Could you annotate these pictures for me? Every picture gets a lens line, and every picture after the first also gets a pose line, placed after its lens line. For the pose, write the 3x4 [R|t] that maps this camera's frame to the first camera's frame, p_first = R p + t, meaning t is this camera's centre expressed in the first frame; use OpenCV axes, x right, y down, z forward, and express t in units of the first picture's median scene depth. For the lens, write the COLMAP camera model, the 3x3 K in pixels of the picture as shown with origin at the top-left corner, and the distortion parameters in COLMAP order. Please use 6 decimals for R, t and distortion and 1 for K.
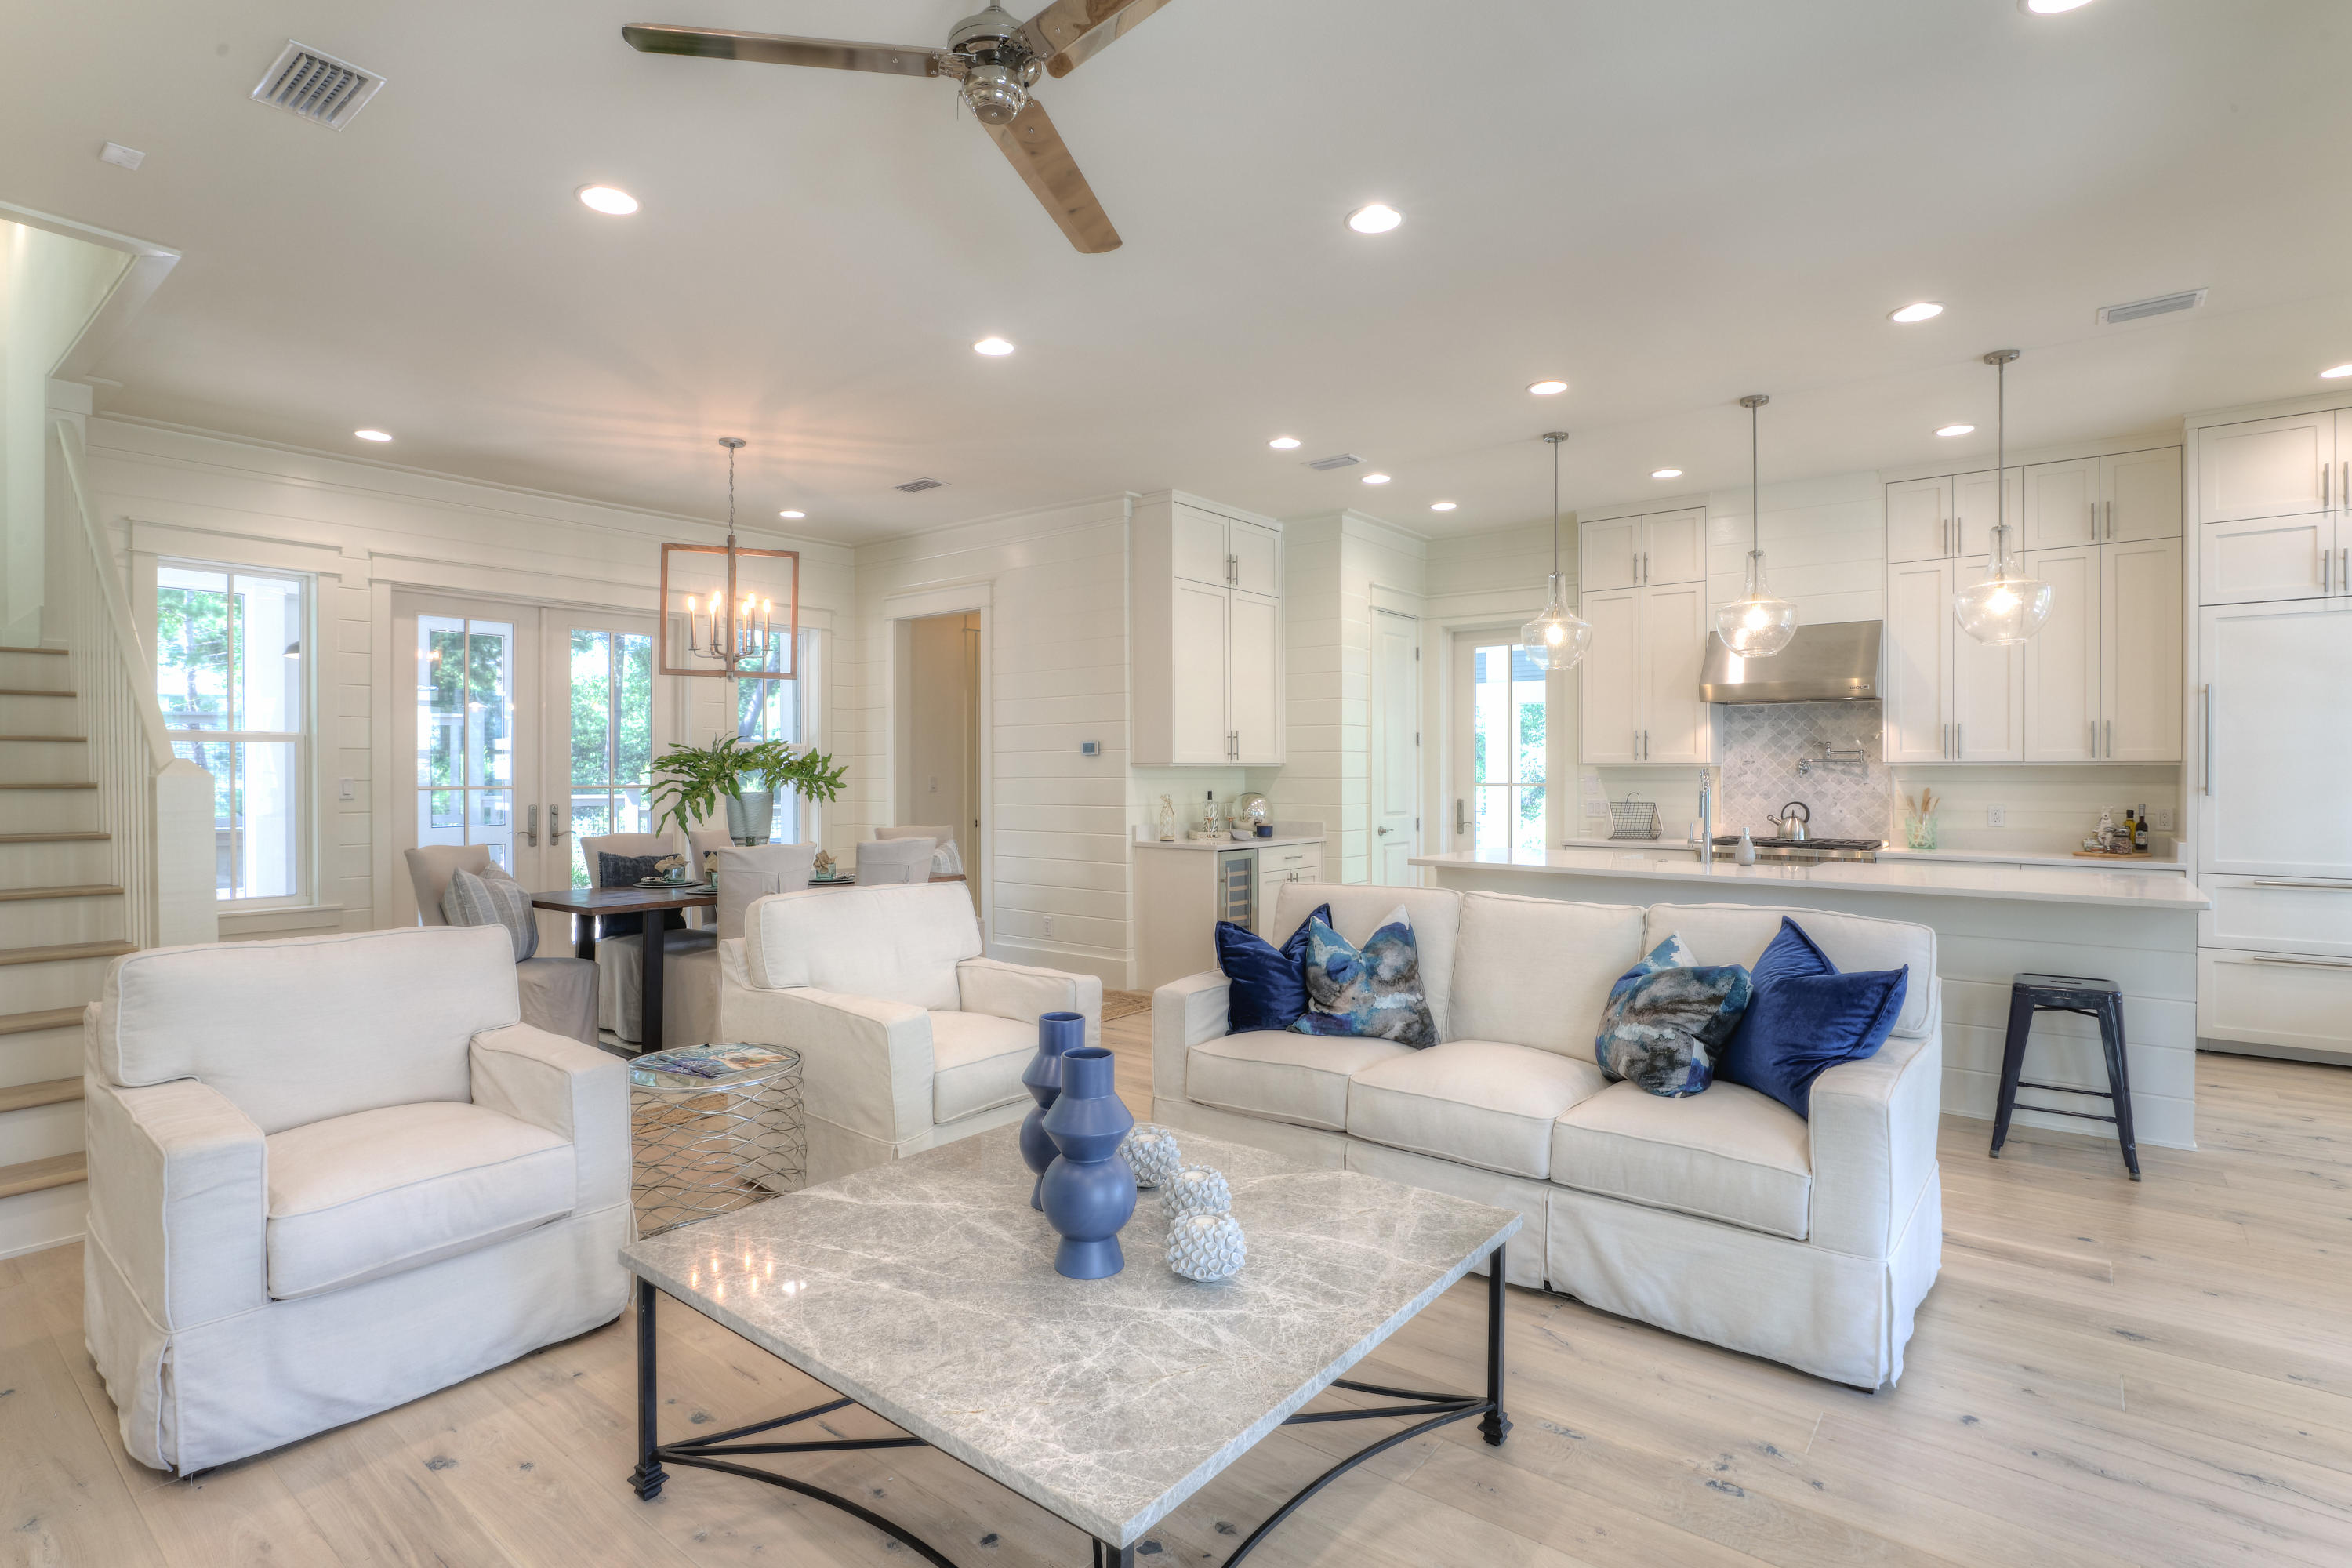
lens RADIAL K [[1155.8, 0, 1153.1], [0, 1155.8, 774.2], [0, 0, 1]] dist [-0.025866, 0.000509]
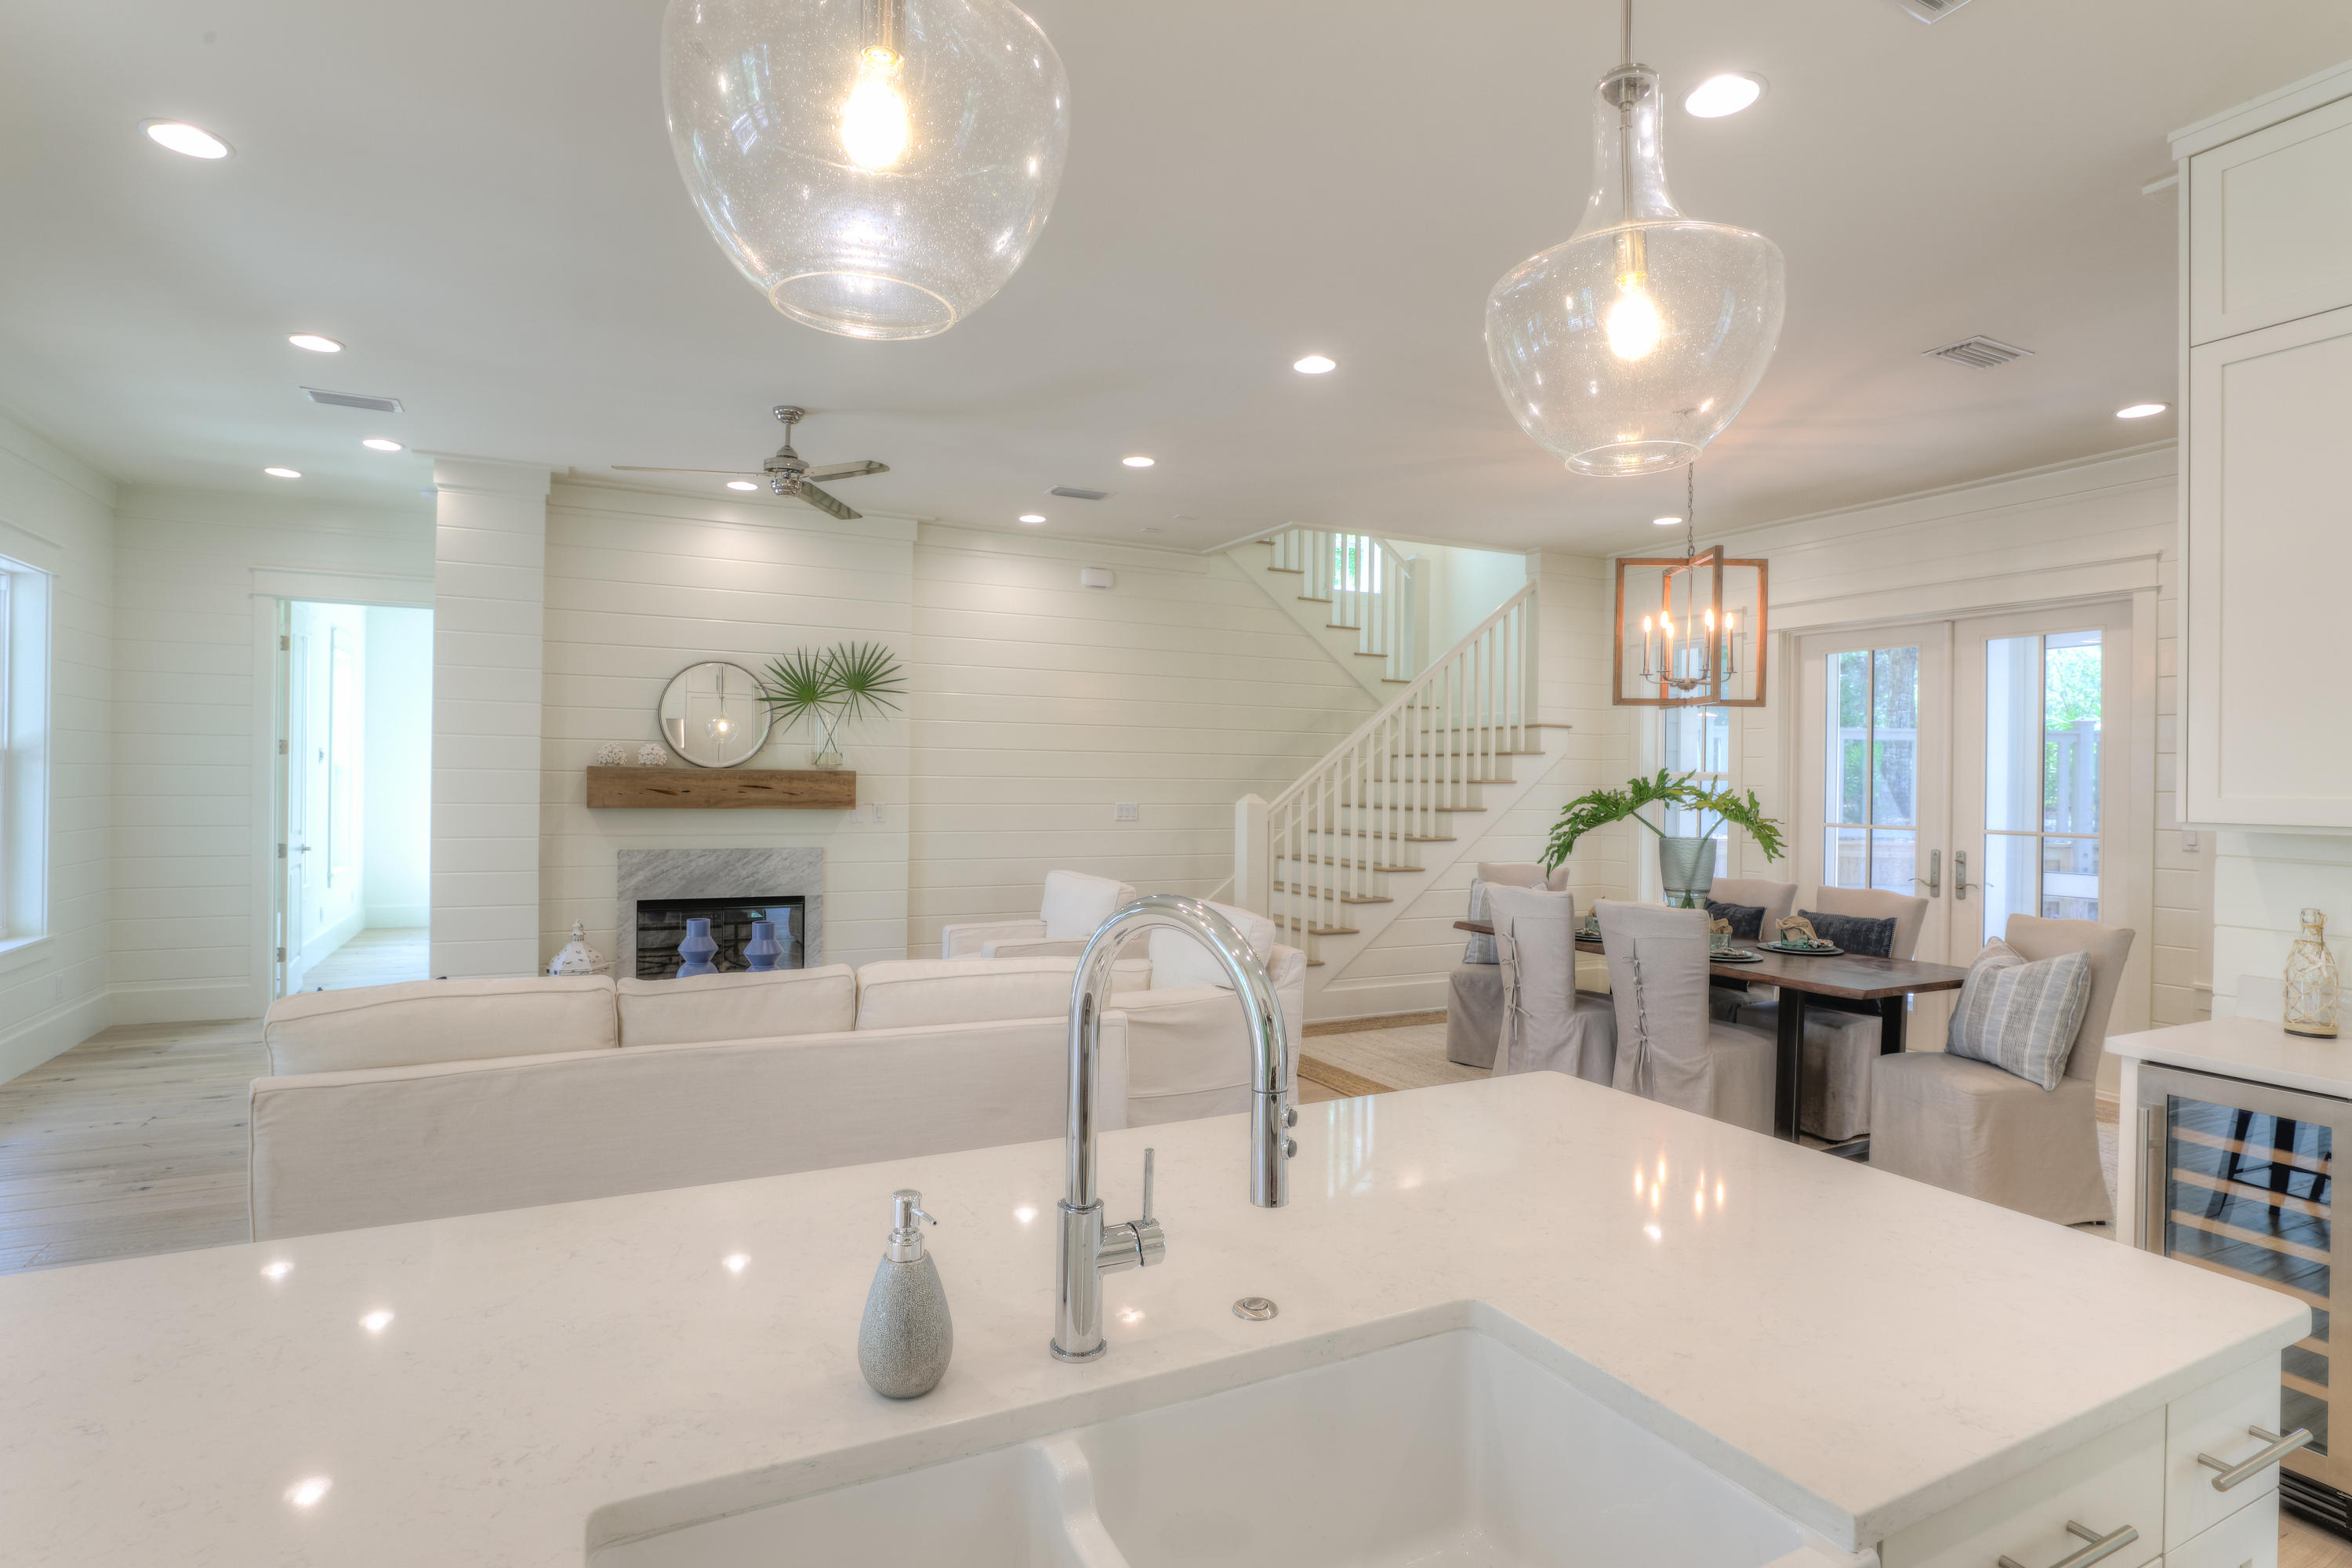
lens RADIAL K [[1167.4, 0, 1159.5], [0, 1167.4, 779.9], [0, 0, 1]] dist [-0.041959, 0.015576]
pose [[-0.412804, -0.004278, -0.910810, 0.582901], [-0.014362, 0.999895, 0.001813, -0.022402], [0.910706, 0.013830, -0.412823, 0.956991]]
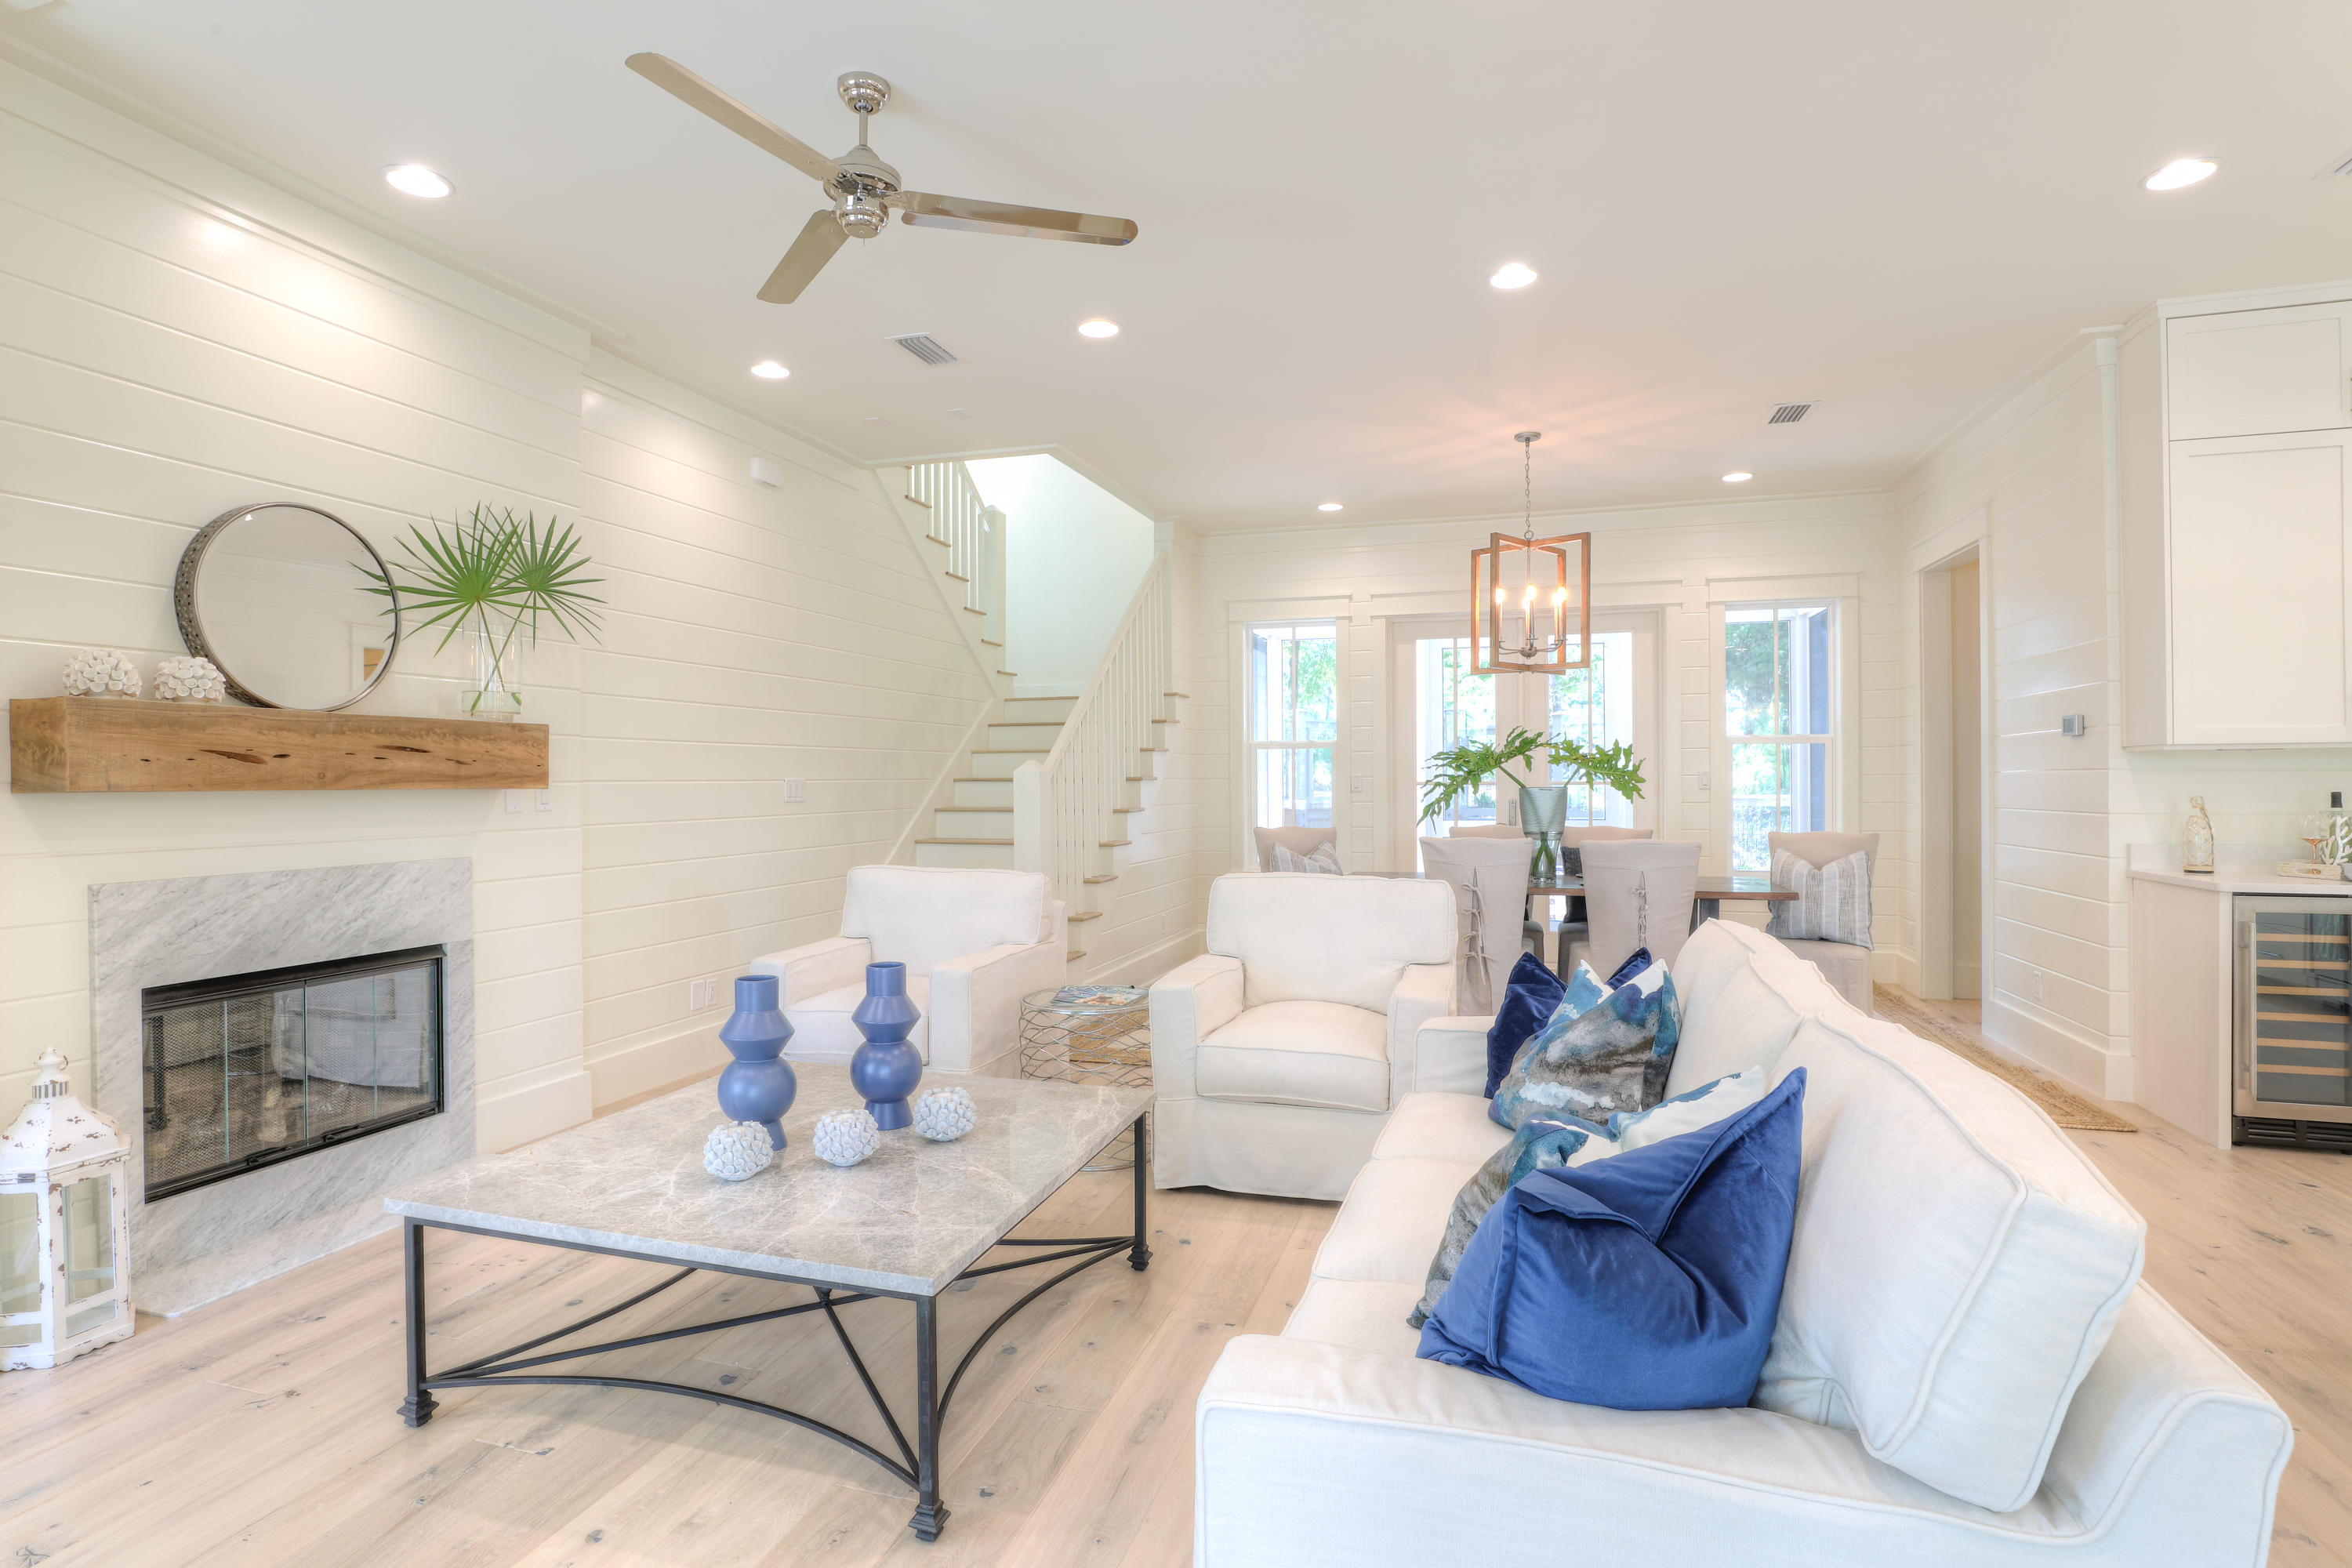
lens RADIAL K [[1167.4, 0, 1159.5], [0, 1167.4, 779.9], [0, 0, 1]] dist [-0.041959, 0.015576]
pose [[0.370428, -0.000526, -0.928861, 0.433547], [0.003419, 0.999994, 0.000797, 0.007616], [0.928855, -0.003471, 0.370428, 0.314278]]
